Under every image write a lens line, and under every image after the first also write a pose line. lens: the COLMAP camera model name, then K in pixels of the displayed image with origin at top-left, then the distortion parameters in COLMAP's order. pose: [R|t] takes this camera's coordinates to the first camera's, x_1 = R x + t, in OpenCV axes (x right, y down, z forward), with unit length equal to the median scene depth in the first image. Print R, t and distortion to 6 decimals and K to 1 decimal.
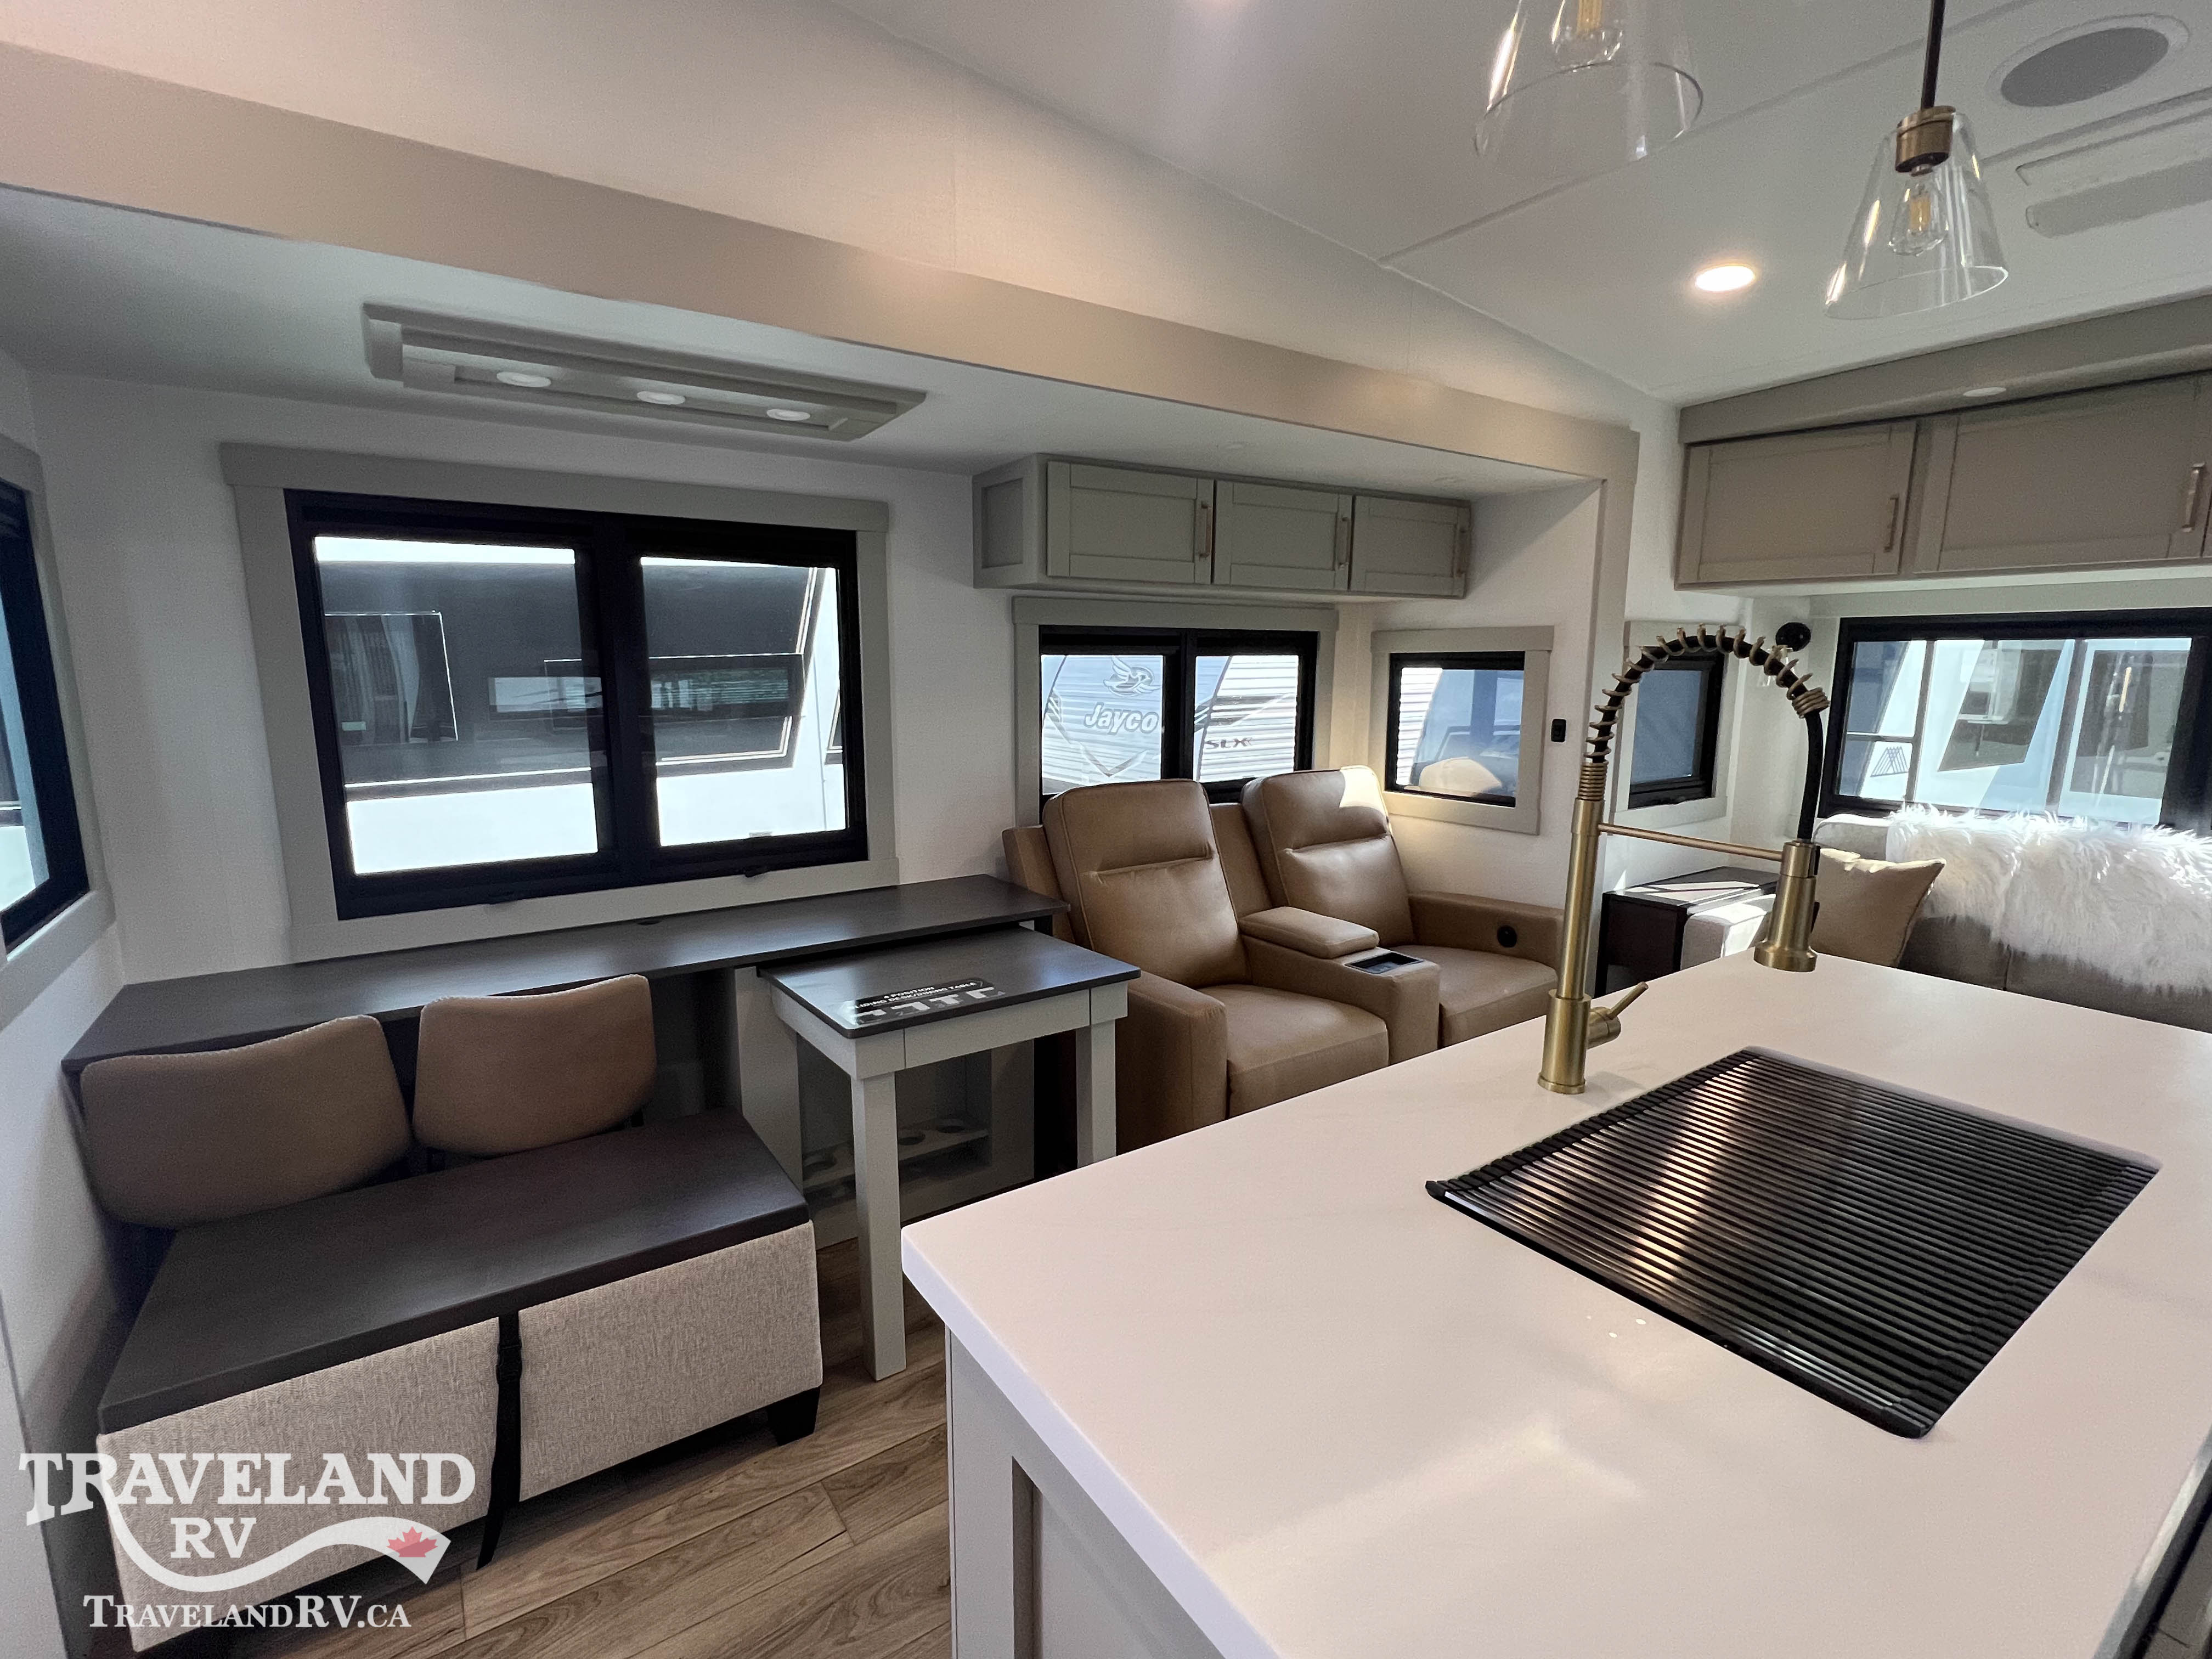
lens RADIAL K [[1030.3, 0, 1103.4], [0, 1030.3, 834.3], [0, 0, 1]] dist [0.003202, 0.000653]
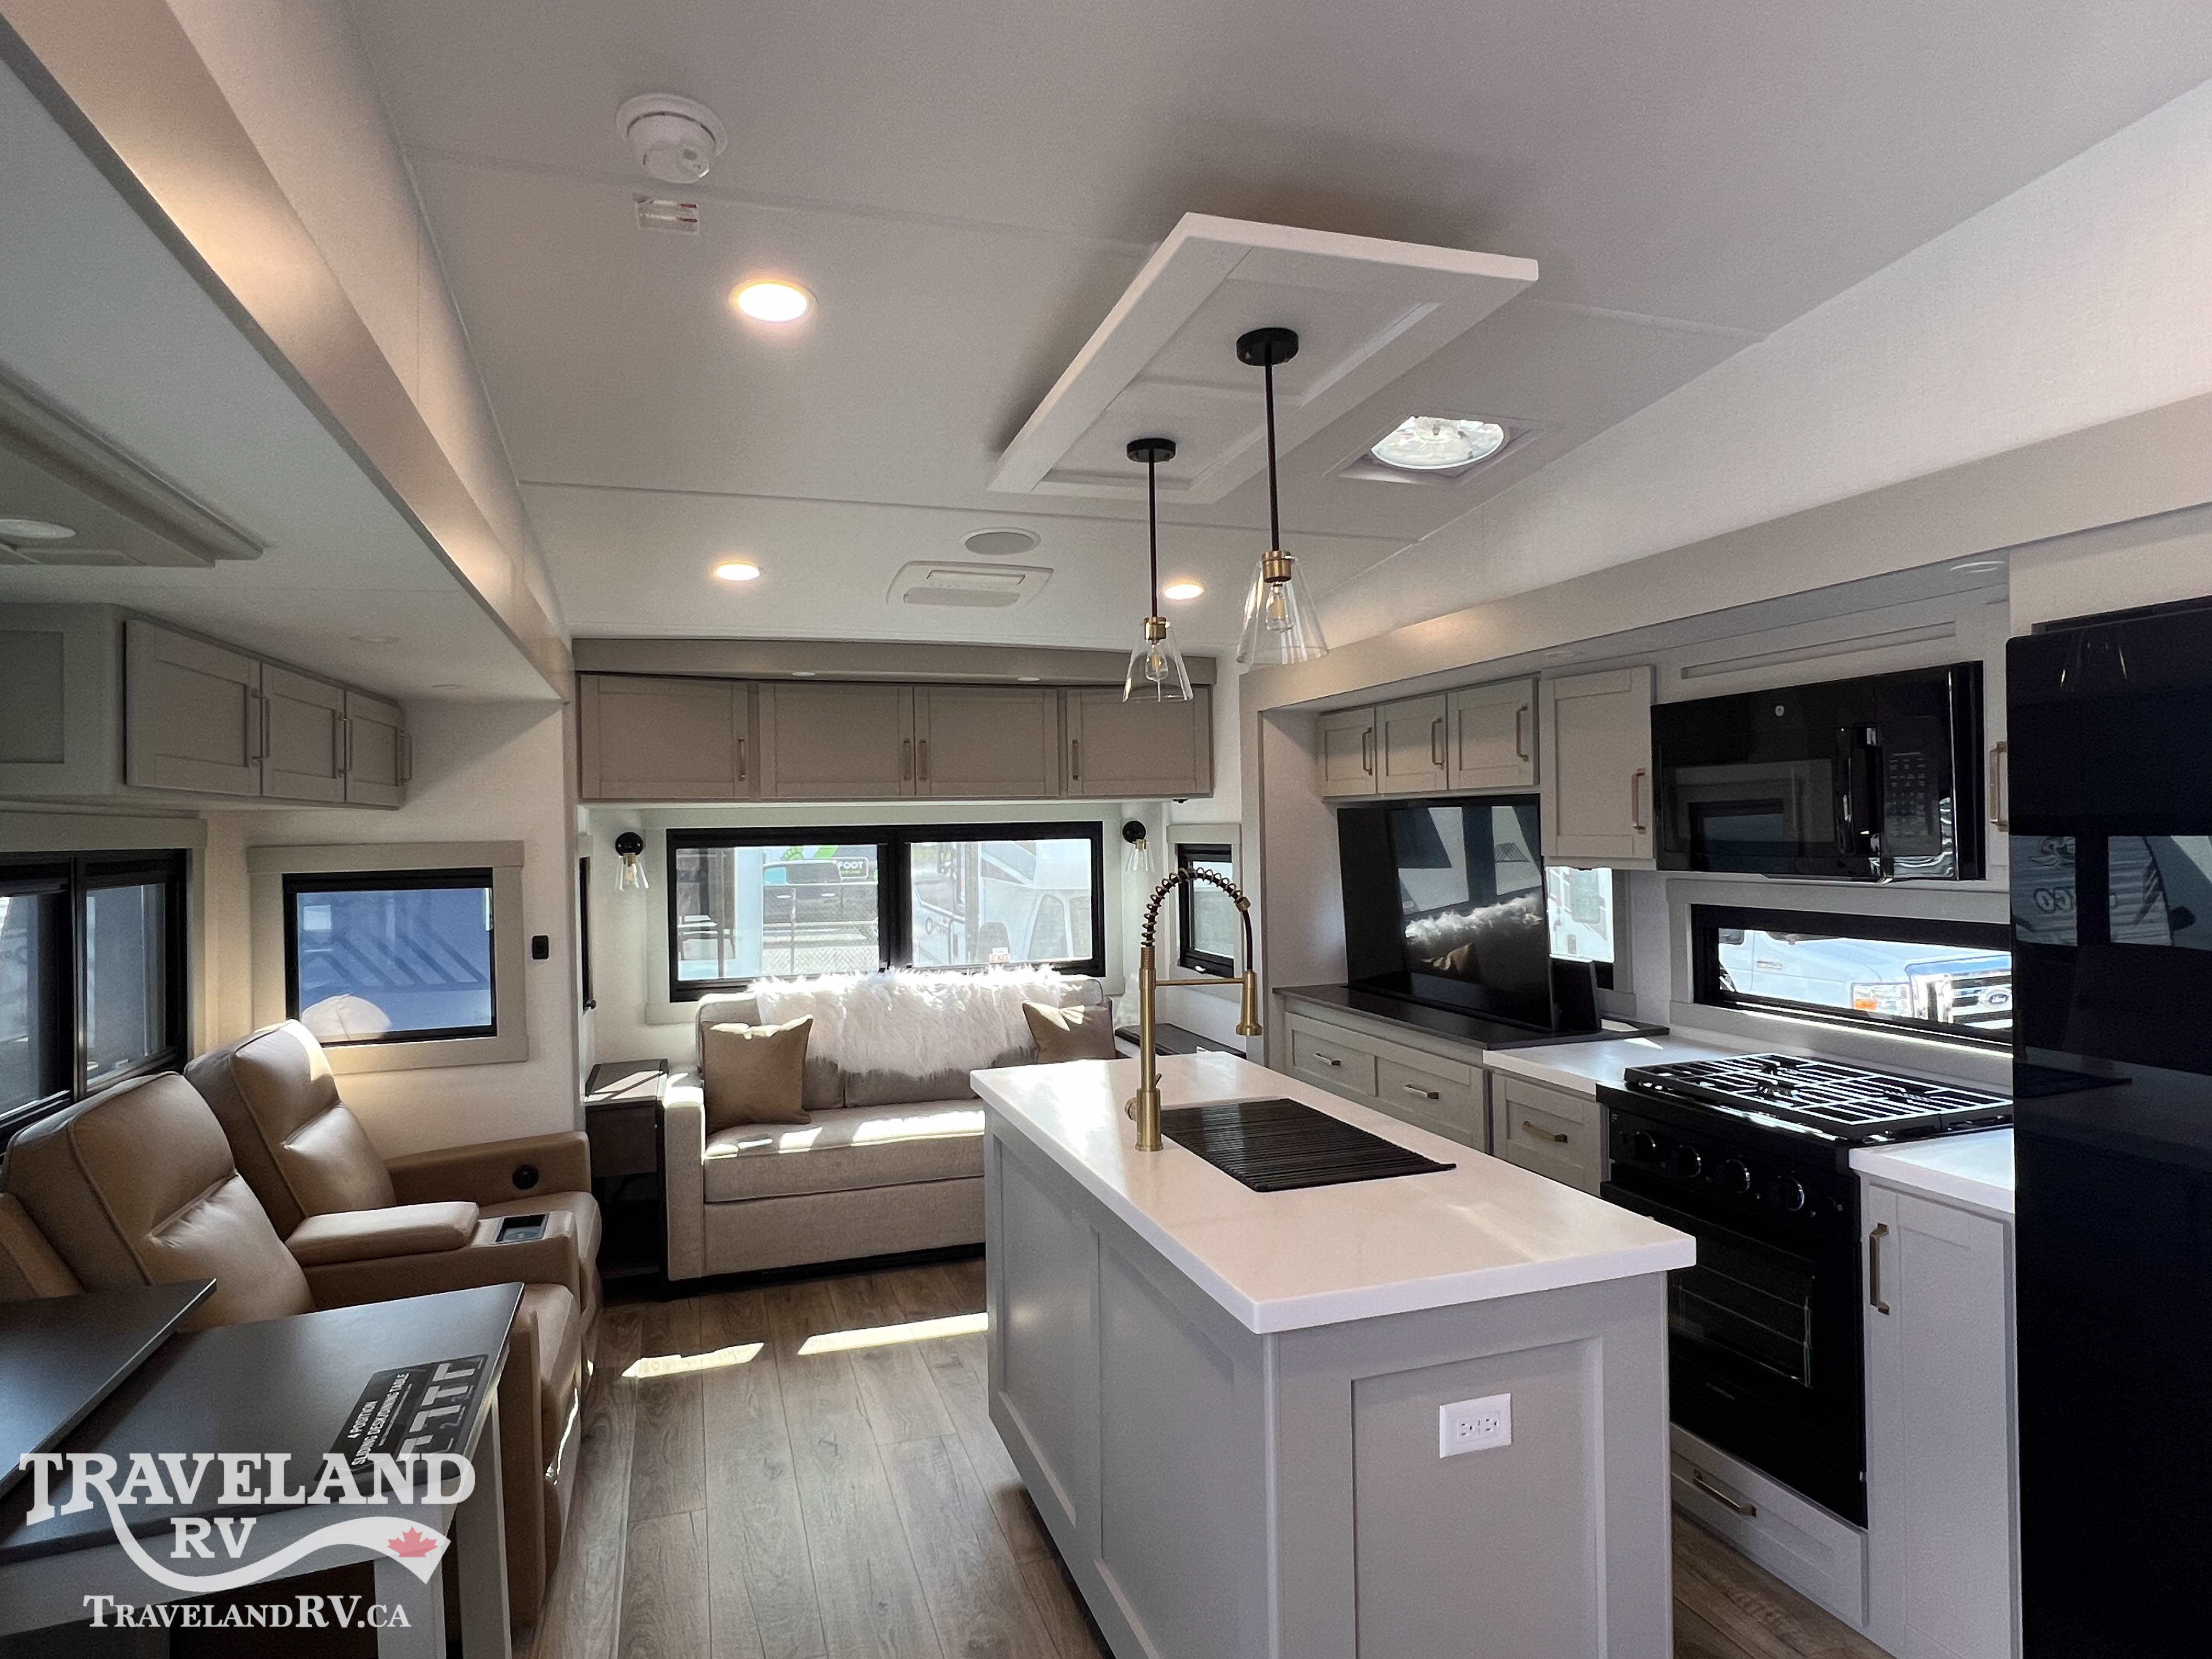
lens RADIAL K [[1237.1, 0, 1101.3], [0, 1237.1, 825.7], [0, 0, 1]] dist [0.001335, -0.000001]
pose [[0.279778, -0.004041, 0.960056, -0.532474], [0.181596, 0.982162, -0.048786, -0.062331], [-0.942734, 0.187992, 0.275521, 0.171641]]
